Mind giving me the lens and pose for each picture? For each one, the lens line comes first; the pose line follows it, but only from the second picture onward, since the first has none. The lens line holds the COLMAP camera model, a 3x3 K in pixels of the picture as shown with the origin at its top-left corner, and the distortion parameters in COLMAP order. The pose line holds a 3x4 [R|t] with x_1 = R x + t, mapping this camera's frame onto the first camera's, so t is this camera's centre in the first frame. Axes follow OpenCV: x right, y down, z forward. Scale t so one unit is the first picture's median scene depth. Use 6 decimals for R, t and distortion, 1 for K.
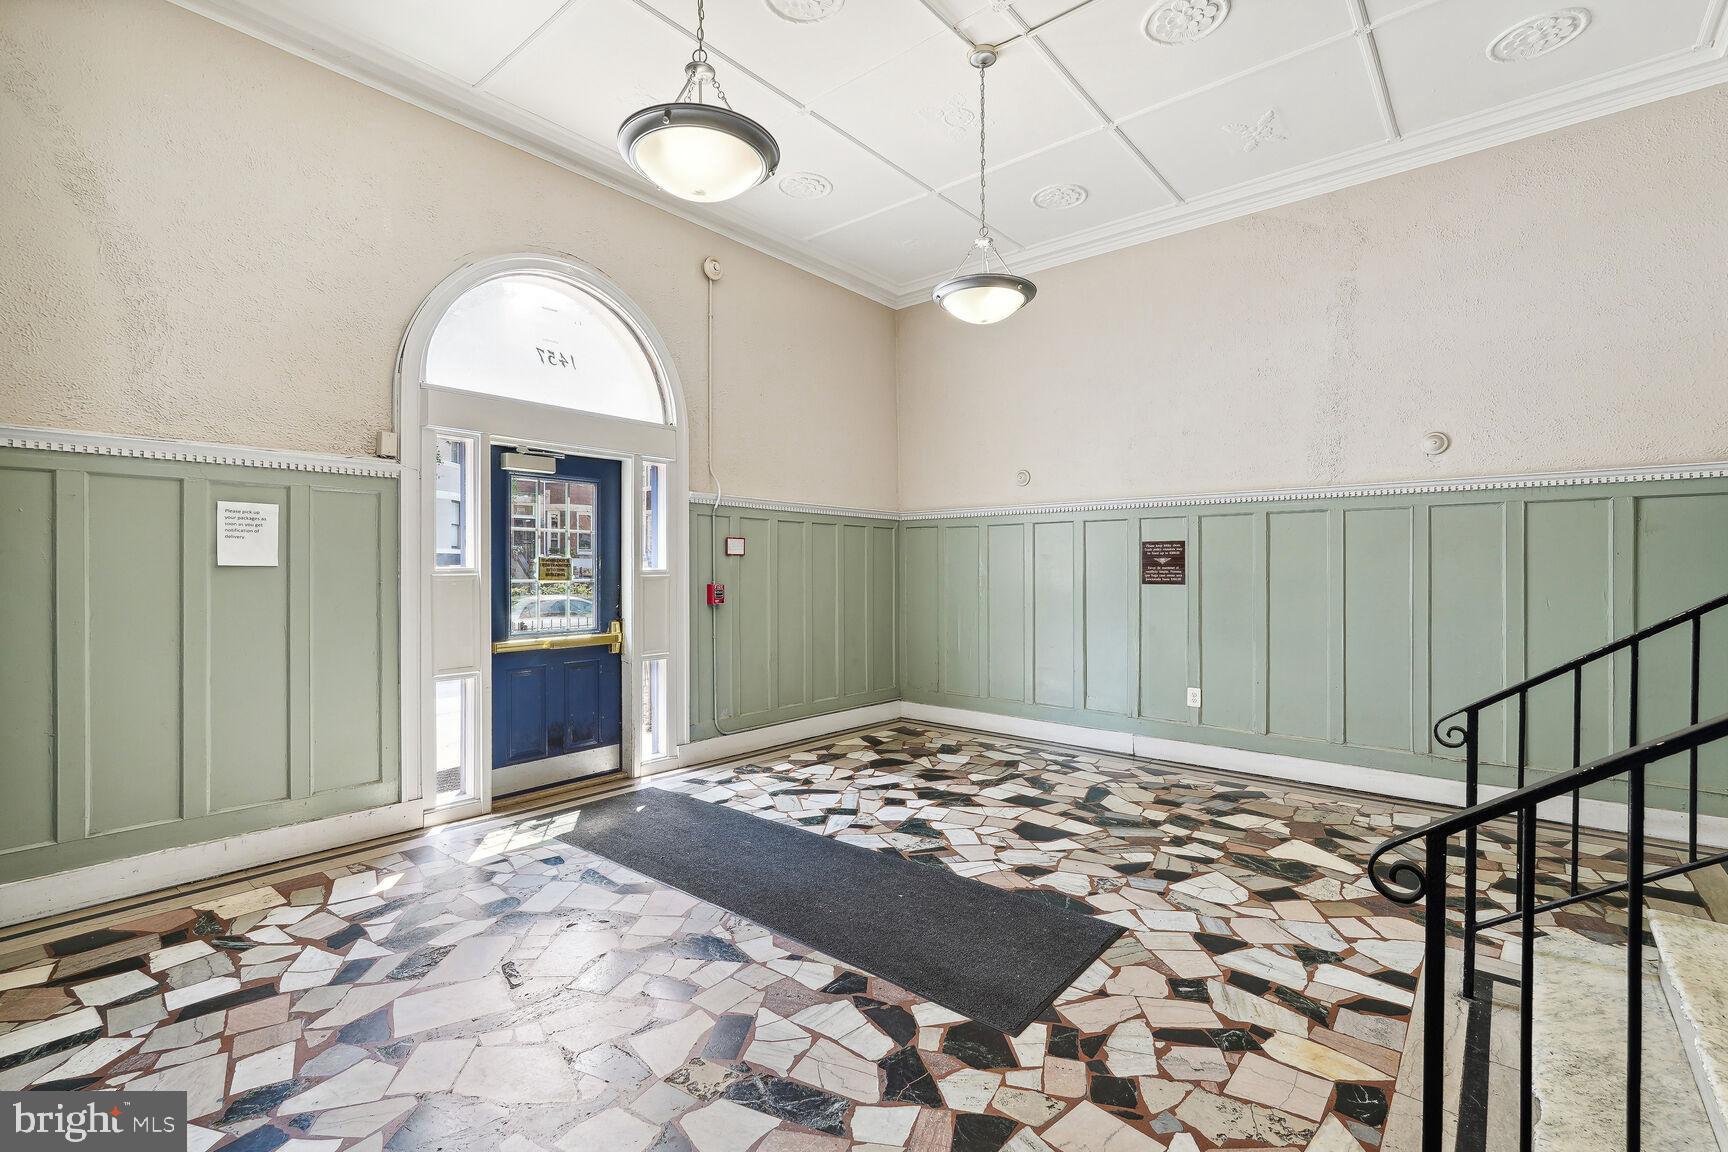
lens RADIAL K [[771.7, 0, 860.9], [0, 771.7, 576.2], [0, 0, 1]] dist [-0.021233, 0.011682]
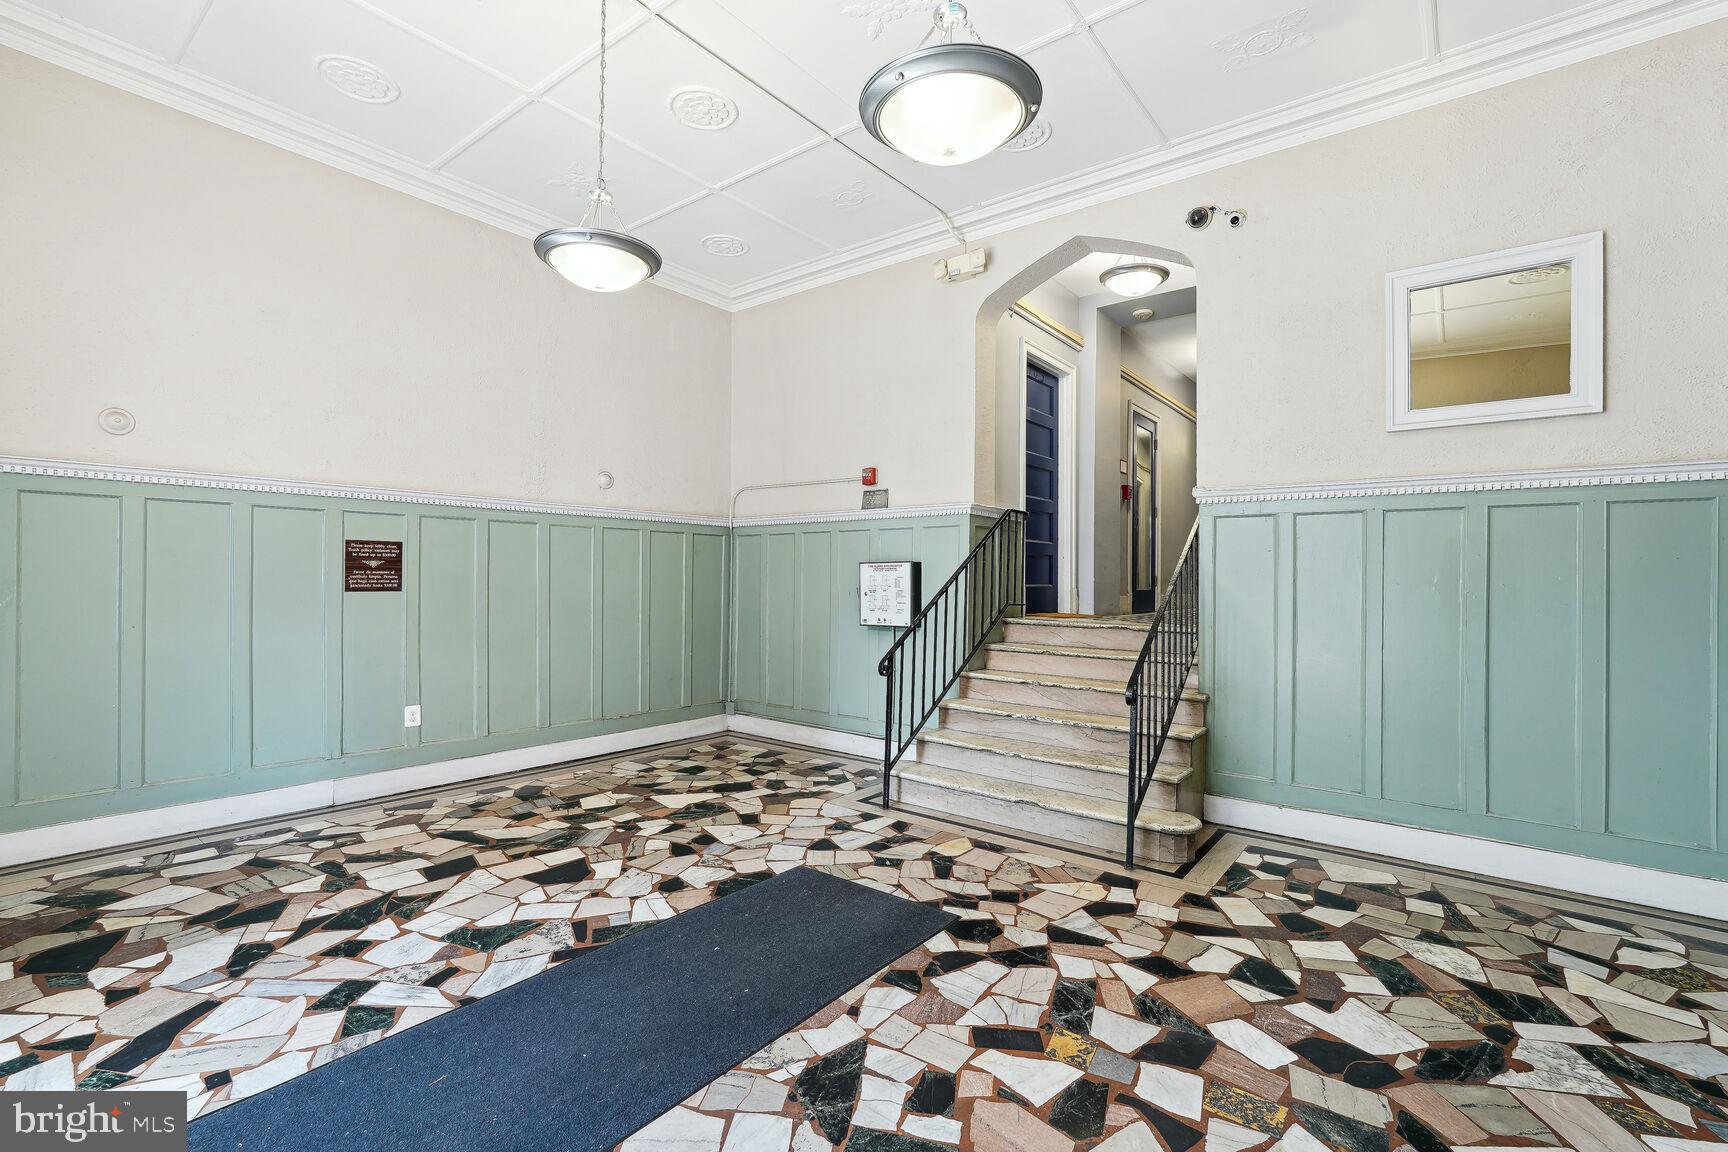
lens RADIAL K [[771.7, 0, 860.9], [0, 771.7, 576.2], [0, 0, 1]] dist [-0.021233, 0.011682]
pose [[-0.033425, 0.001127, 0.999441, -0.661622], [-0.002608, 0.999996, -0.001214, -0.009369], [-0.999438, -0.002647, -0.033422, 0.684230]]
